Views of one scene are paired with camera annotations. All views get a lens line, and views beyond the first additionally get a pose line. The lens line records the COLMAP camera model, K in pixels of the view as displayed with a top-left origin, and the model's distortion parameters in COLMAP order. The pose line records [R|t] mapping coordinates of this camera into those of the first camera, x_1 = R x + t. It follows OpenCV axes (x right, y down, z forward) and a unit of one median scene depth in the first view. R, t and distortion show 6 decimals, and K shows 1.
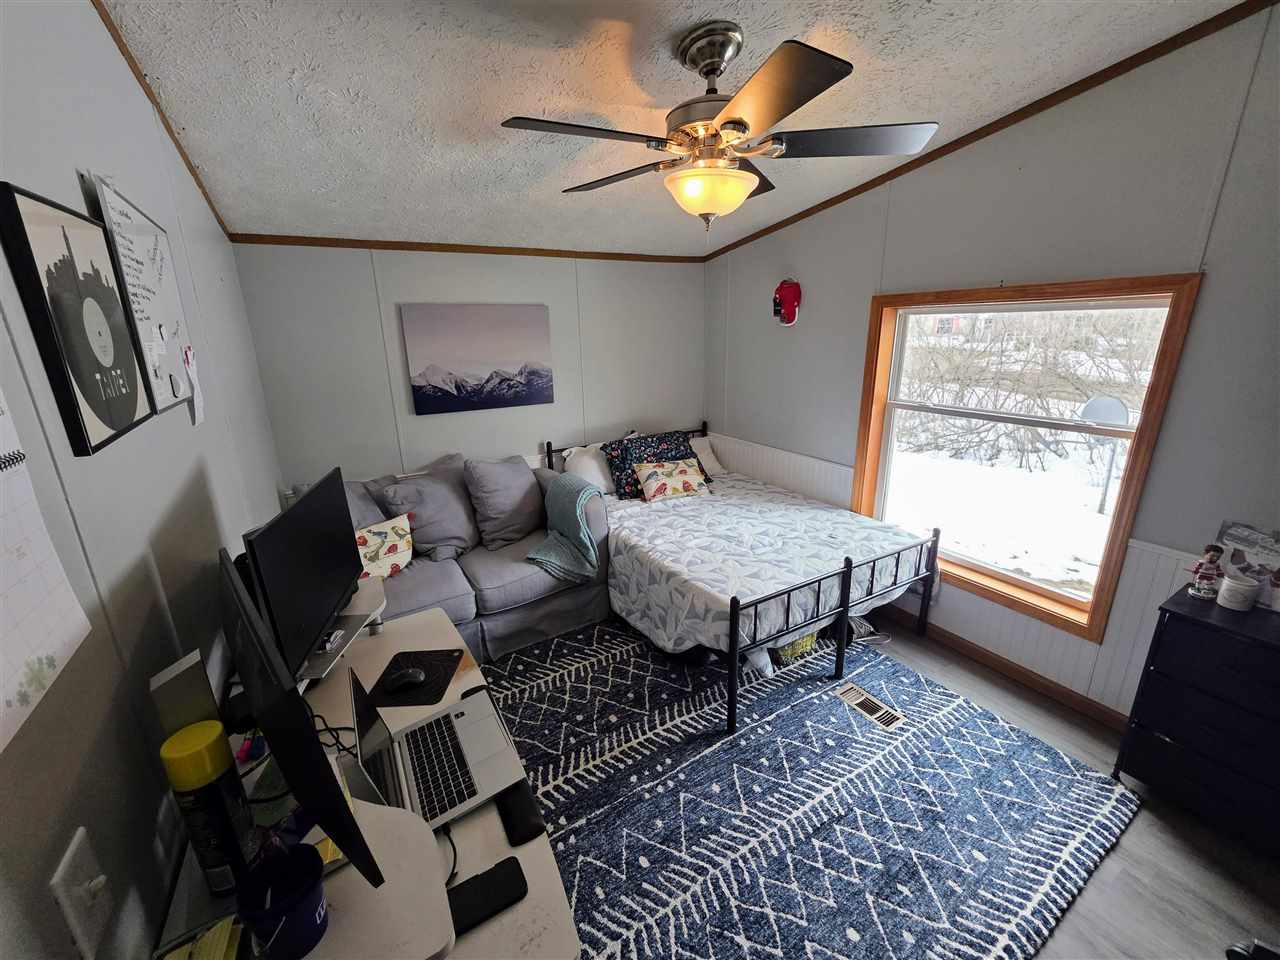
lens RADIAL K [[512.4, 0, 635.2], [0, 512.4, 473.5], [0, 0, 1]] dist [0.000562, 0.000037]
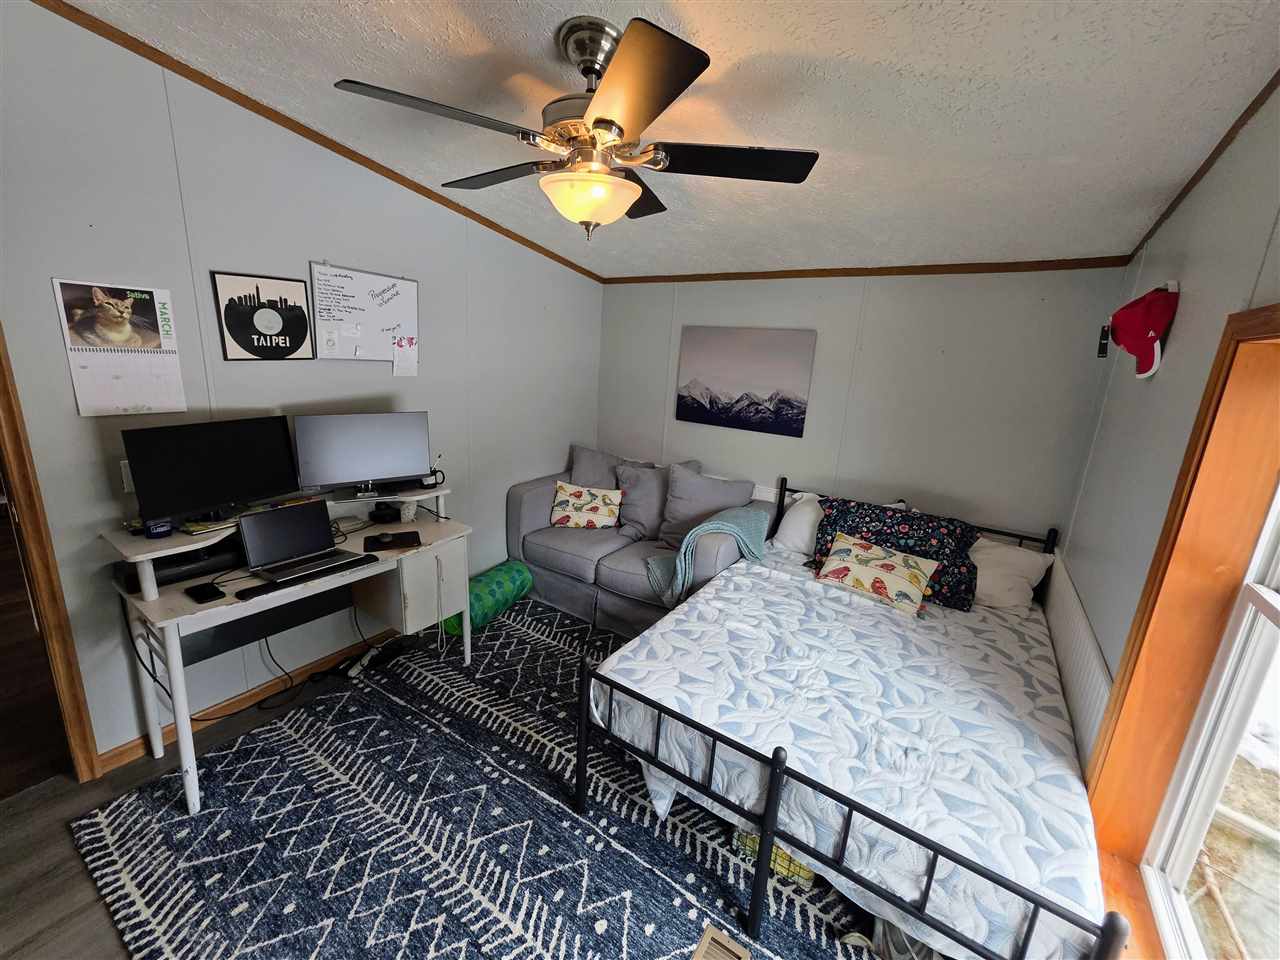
lens RADIAL K [[512.4, 0, 635.2], [0, 512.4, 473.5], [0, 0, 1]] dist [0.000562, 0.000037]
pose [[0.425753, 0.258497, -0.867130, 0.951728], [-0.312165, 0.941449, 0.127382, -0.191996], [0.849287, 0.216454, 0.481518, 0.625480]]
